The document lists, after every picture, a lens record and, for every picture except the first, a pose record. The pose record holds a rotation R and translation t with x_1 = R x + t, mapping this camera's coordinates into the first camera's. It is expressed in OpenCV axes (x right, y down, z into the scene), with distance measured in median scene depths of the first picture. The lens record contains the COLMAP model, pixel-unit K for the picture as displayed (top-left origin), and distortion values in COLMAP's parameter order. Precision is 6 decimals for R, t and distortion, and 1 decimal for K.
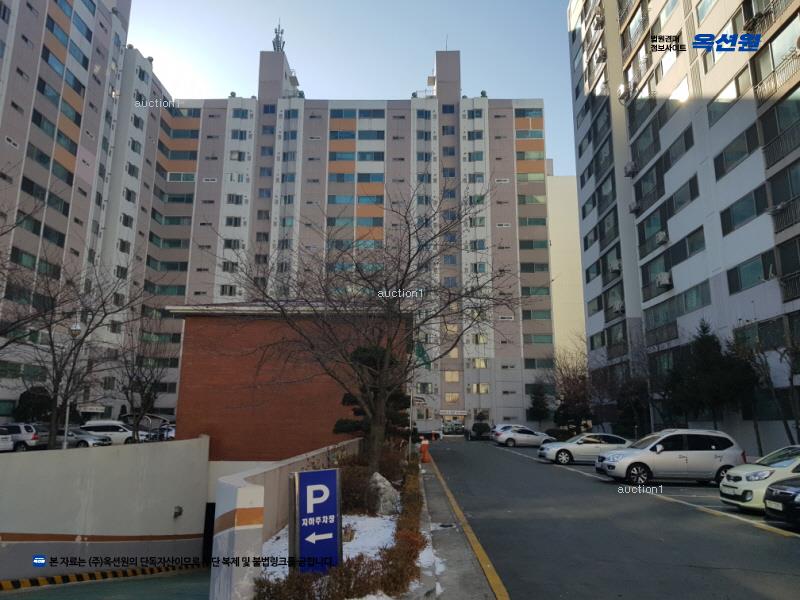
lens RADIAL K [[621.5, 0, 402.4], [0, 621.5, 294.9], [0, 0, 1]] dist [0.057465, -0.080335]
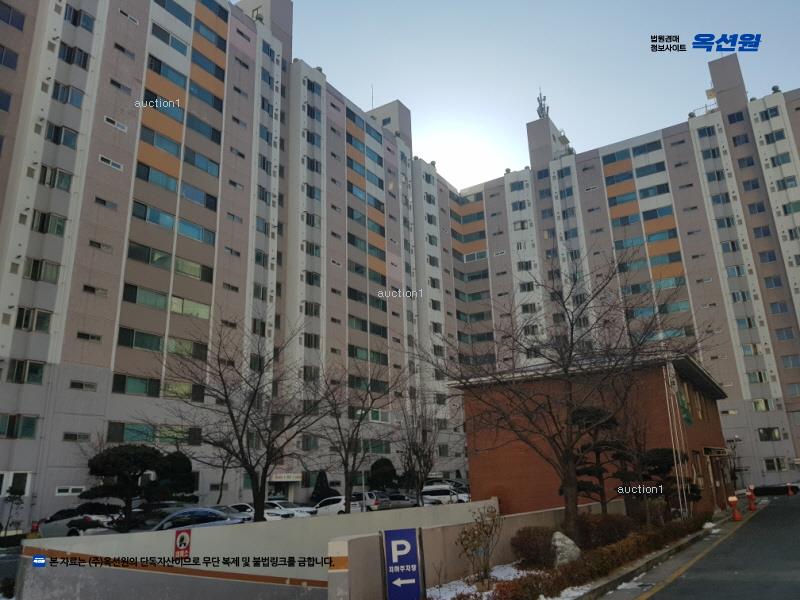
lens RADIAL K [[621.5, 0, 403.2], [0, 621.5, 300.9], [0, 0, 1]] dist [0.057465, -0.080335]
pose [[0.859484, -0.181803, -0.477740, 0.047271], [0.143290, 0.982832, -0.116227, -0.002566], [0.490669, 0.031440, 0.870779, -0.011454]]
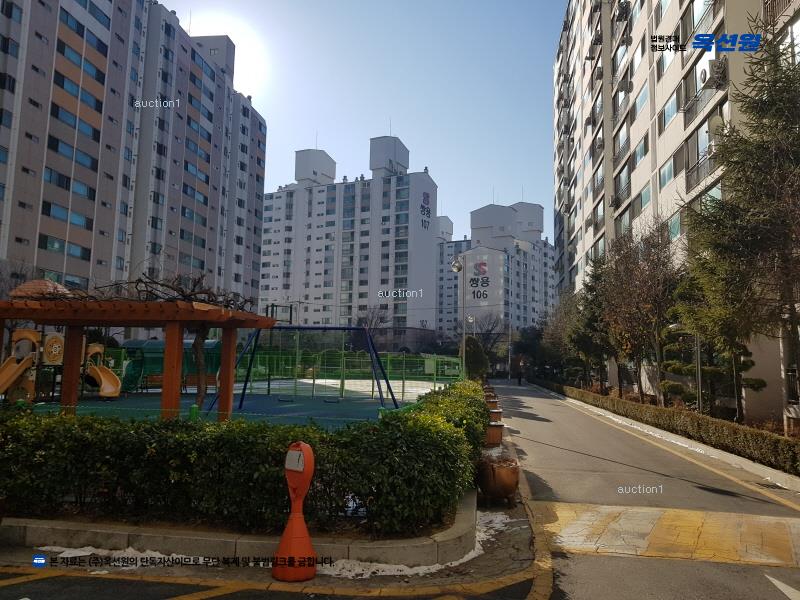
lens RADIAL K [[621.5, 0, 399.9], [0, 621.5, 300.2], [0, 0, 1]] dist [0.057465, -0.080335]
pose [[0.992435, 0.000527, -0.122767, 0.075577], [0.010262, 0.996135, 0.087233, -0.054359], [0.122339, -0.087833, 0.988594, -0.298358]]
